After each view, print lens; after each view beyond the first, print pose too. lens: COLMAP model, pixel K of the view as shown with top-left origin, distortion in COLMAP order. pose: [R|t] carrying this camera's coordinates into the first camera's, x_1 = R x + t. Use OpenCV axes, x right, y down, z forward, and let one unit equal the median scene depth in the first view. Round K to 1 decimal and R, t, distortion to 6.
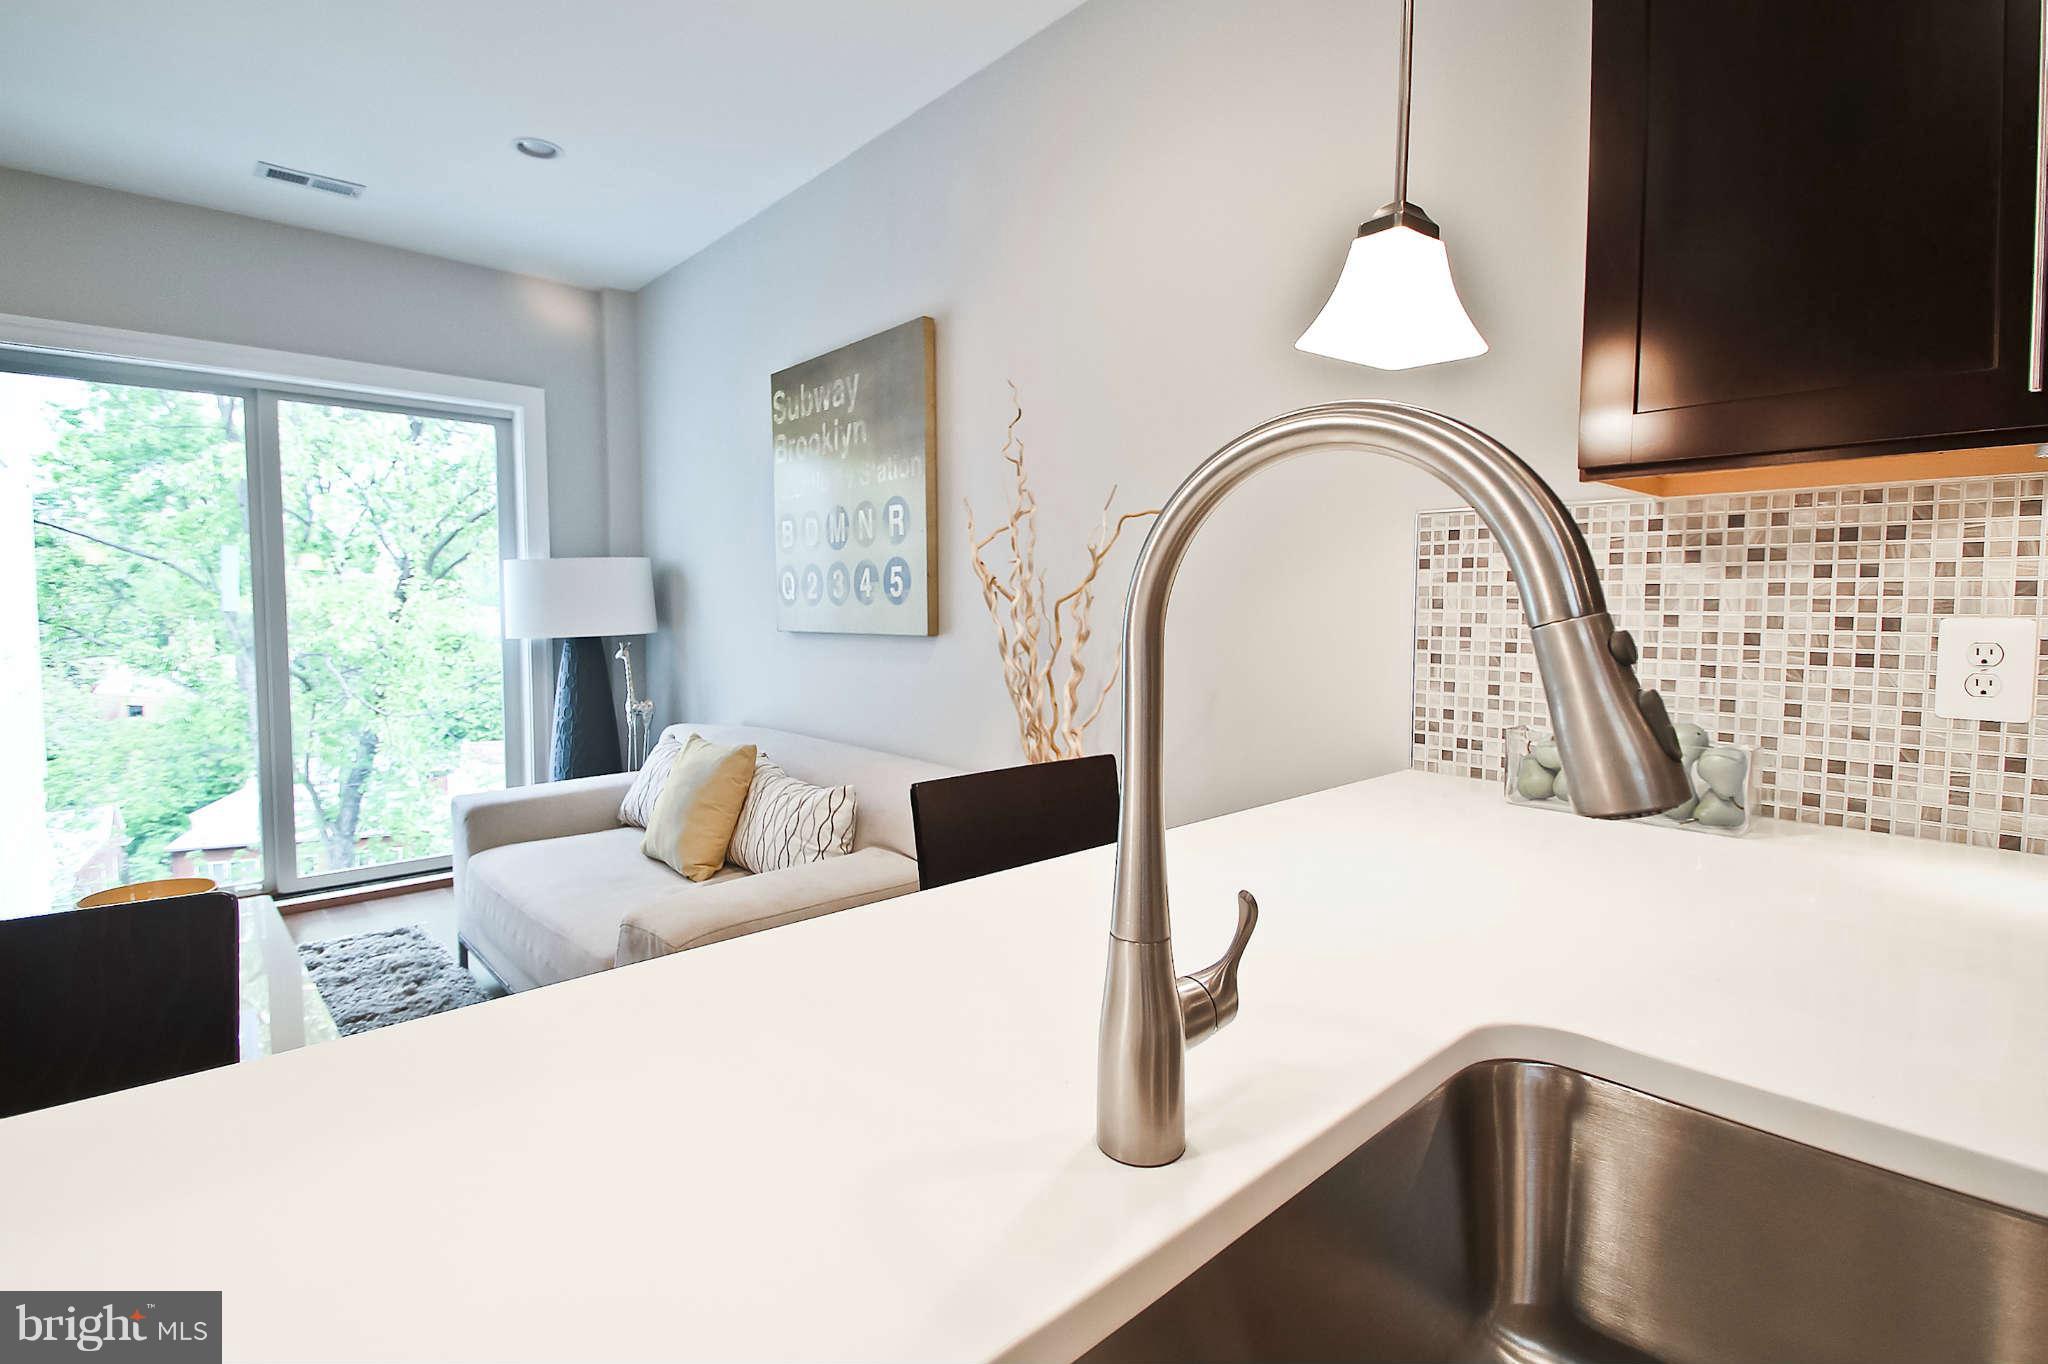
lens RADIAL K [[953.7, 0, 1017.1], [0, 953.7, 658.8], [0, 0, 1]] dist [0.050947, -0.036362]
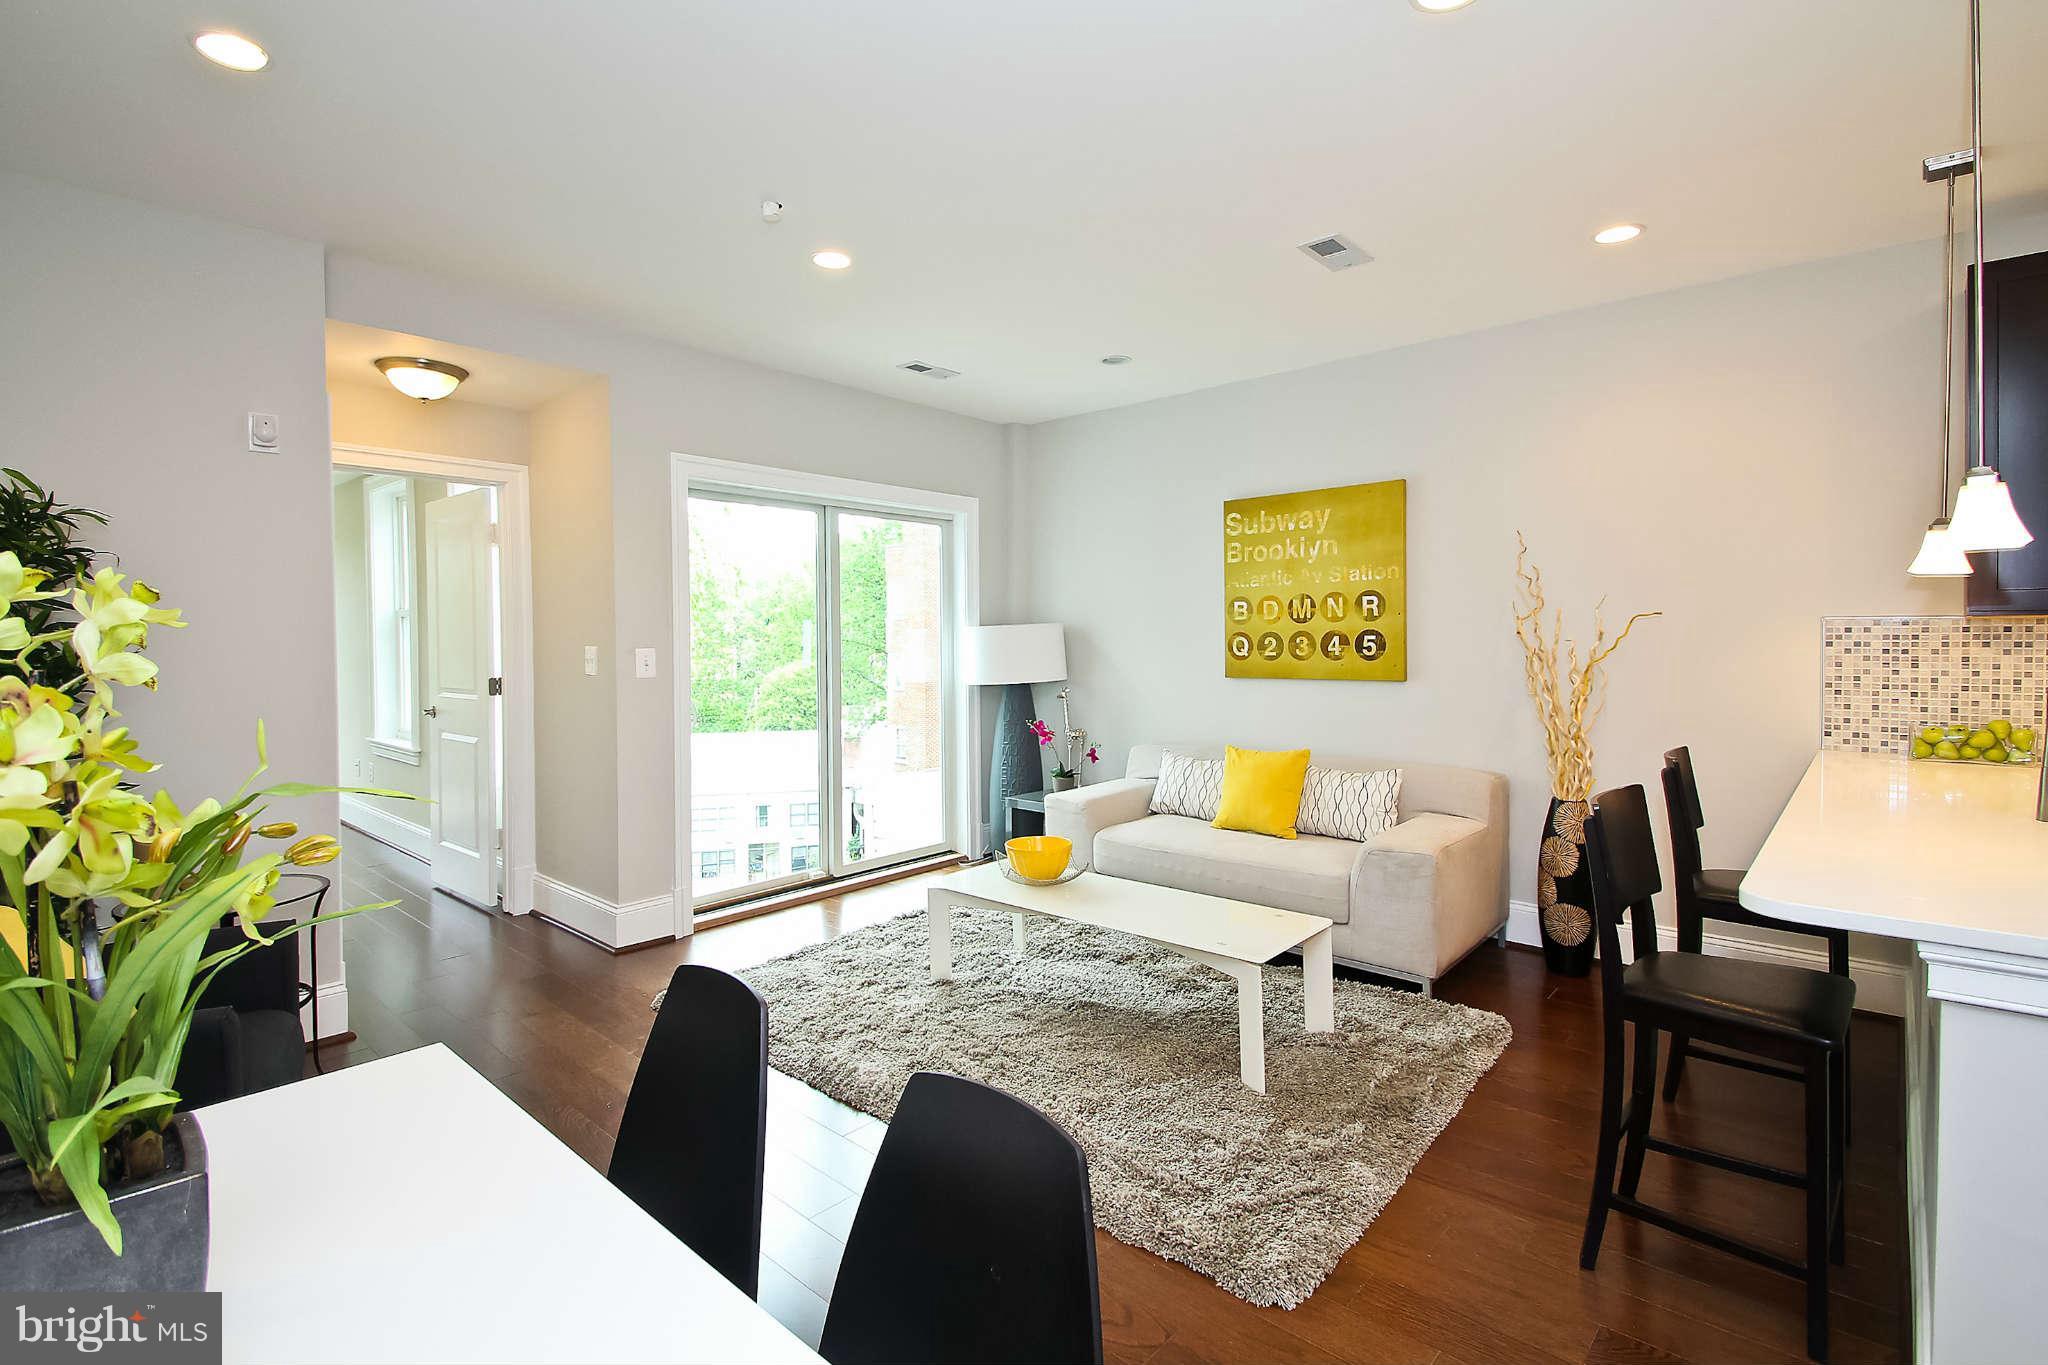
lens RADIAL K [[953.7, 0, 1017.1], [0, 953.7, 659.3], [0, 0, 1]] dist [0.050947, -0.036362]
pose [[0.994696, -0.009932, 0.102381, -1.420509], [0.013601, 0.999288, -0.035203, -0.020531], [-0.101958, 0.036409, 0.994122, -0.792049]]
